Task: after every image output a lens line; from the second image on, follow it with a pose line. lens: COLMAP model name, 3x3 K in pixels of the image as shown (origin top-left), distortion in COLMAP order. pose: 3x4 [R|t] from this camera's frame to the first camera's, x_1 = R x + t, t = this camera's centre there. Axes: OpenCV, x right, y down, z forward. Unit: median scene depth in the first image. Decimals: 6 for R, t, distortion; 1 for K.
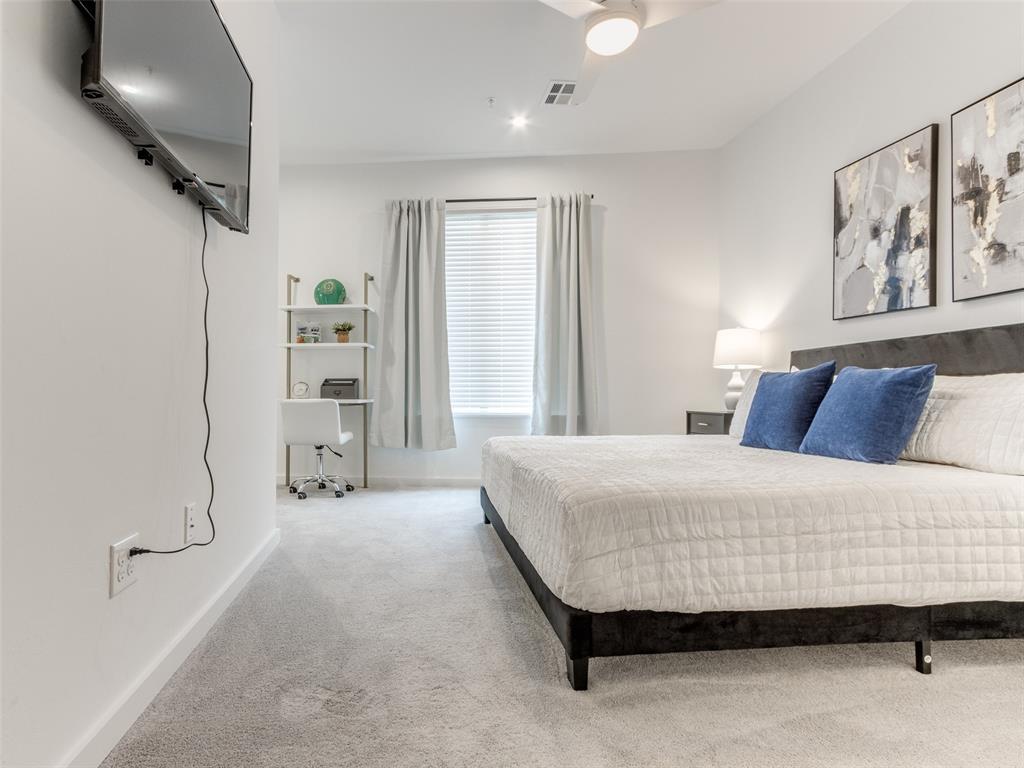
lens RADIAL K [[527.3, 0, 453.6], [0, 527.3, 392.2], [0, 0, 1]] dist [0.003259, -0.001936]
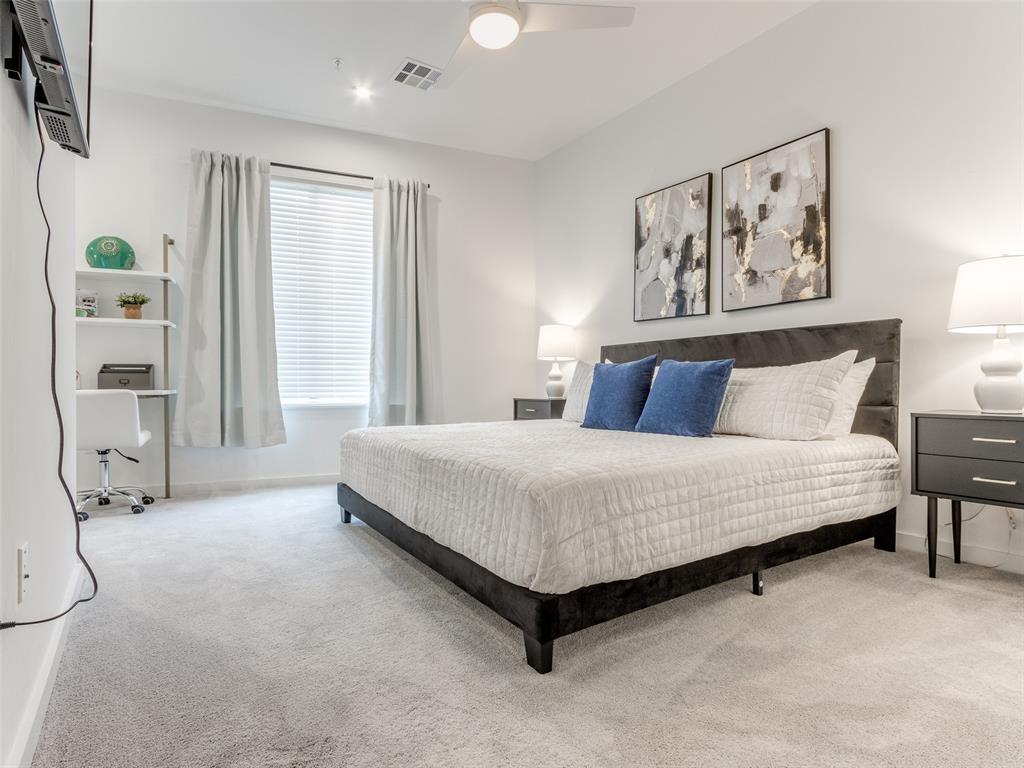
lens RADIAL K [[530.3, 0, 478.2], [0, 530.3, 390.4], [0, 0, 1]] dist [0.006321, 0.000569]
pose [[0.892863, -0.008051, 0.450256, -0.173072], [0.001001, 0.999873, 0.015893, 0.002589], [-0.450327, -0.013740, 0.892758, 0.079794]]
